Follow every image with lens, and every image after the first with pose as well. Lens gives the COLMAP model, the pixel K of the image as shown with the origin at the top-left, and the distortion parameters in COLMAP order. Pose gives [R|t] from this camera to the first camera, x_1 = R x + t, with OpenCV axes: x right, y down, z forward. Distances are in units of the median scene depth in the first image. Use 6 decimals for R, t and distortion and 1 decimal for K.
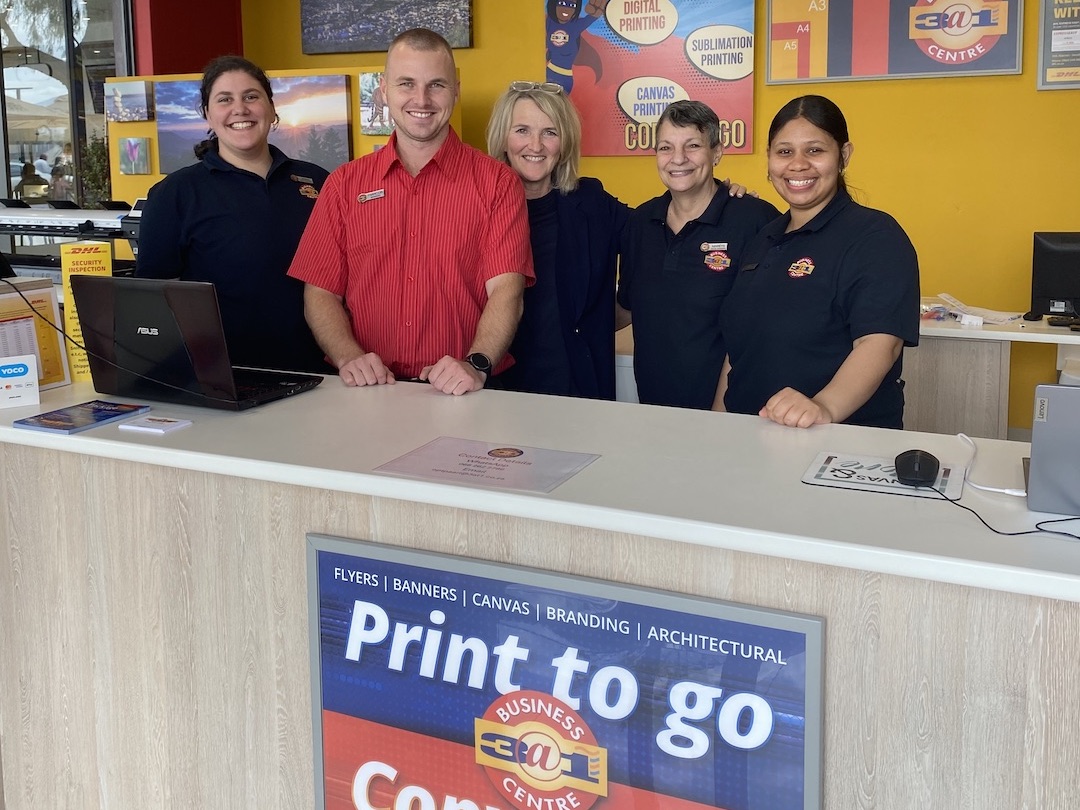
lens RADIAL K [[1085.2, 0, 536.8], [0, 1085.2, 273.5], [0, 0, 1]] dist [0.096799, -0.280178]
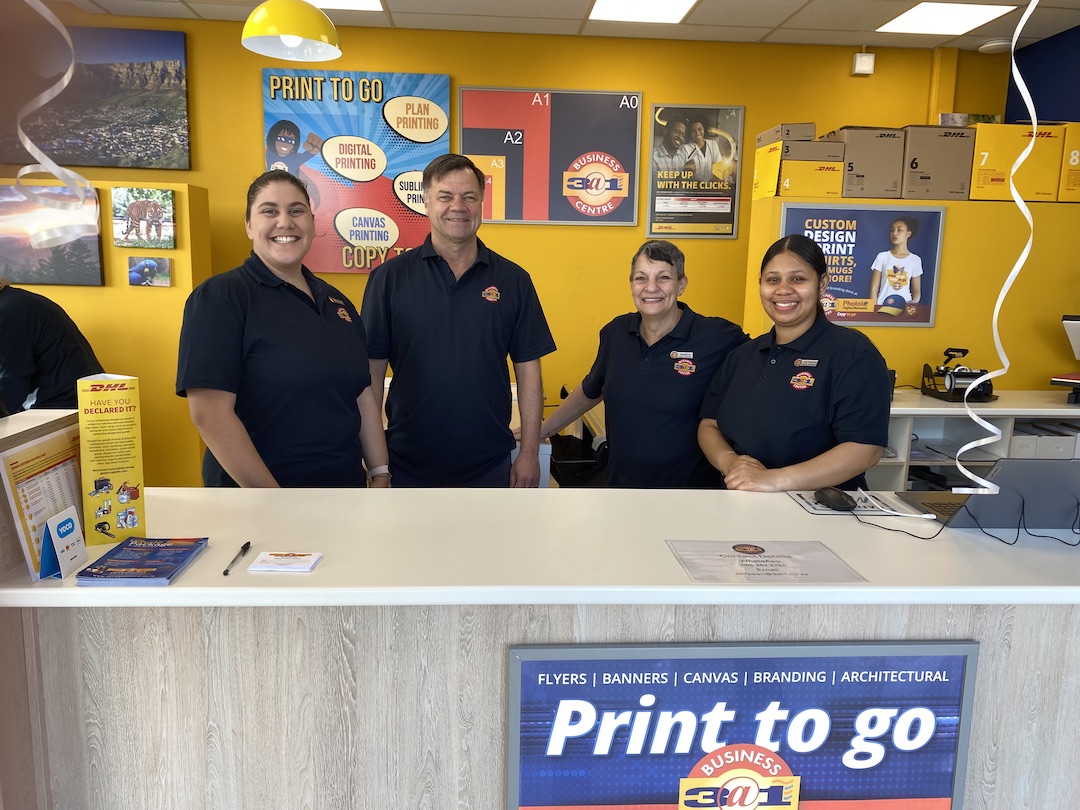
lens RADIAL K [[820.7, 0, 545.1], [0, 820.7, 400.6], [0, 0, 1]] dist [0.029806, -0.067980]
pose [[0.875158, -0.043403, 0.481887, -0.569343], [0.020781, 0.998421, 0.052187, -0.037784], [-0.483391, -0.035658, 0.874678, 0.320299]]
